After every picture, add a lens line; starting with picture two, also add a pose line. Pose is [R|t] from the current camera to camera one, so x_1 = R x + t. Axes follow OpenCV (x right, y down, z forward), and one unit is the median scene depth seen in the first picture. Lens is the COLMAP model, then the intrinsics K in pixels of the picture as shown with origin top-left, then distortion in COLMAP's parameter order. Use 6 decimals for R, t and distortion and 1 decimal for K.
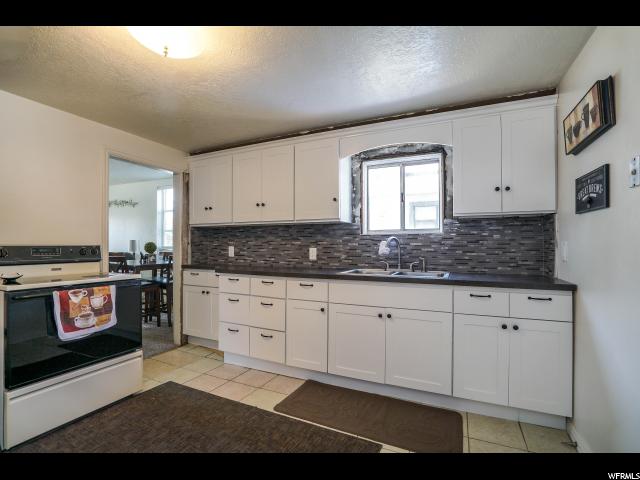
lens RADIAL K [[305.4, 0, 319.2], [0, 305.4, 241.9], [0, 0, 1]] dist [-0.051922, 0.025601]
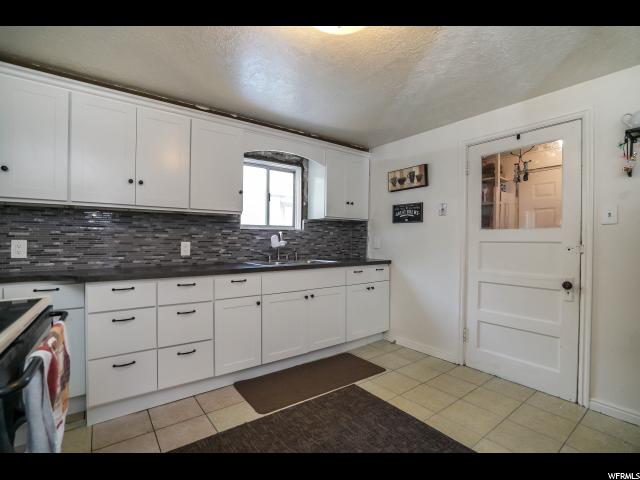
lens RADIAL K [[305.4, 0, 319.2], [0, 305.4, 241.9], [0, 0, 1]] dist [-0.051922, 0.025601]
pose [[0.465948, -0.004841, 0.884799, -0.678052], [-0.013521, 0.999829, 0.012591, 0.004625], [-0.884709, -0.017830, 0.465803, 0.314383]]
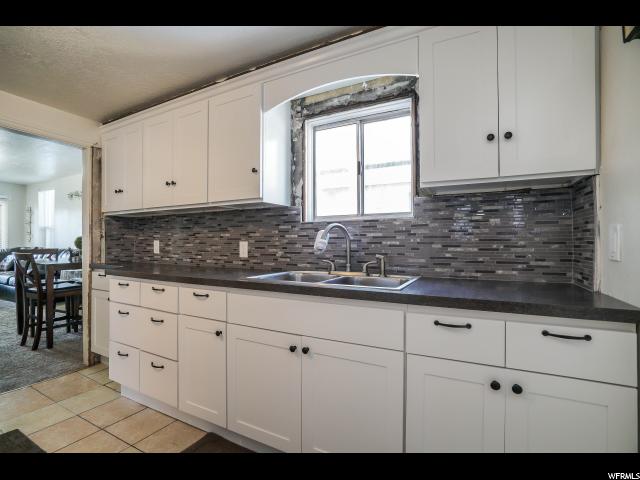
lens RADIAL K [[305.4, 0, 319.2], [0, 305.4, 241.9], [0, 0, 1]] dist [-0.051922, 0.025601]
pose [[0.998406, -0.000994, -0.056437, 0.231417], [0.001338, 0.999981, 0.006065, 0.018418], [0.056430, -0.006131, 0.998388, 0.313933]]
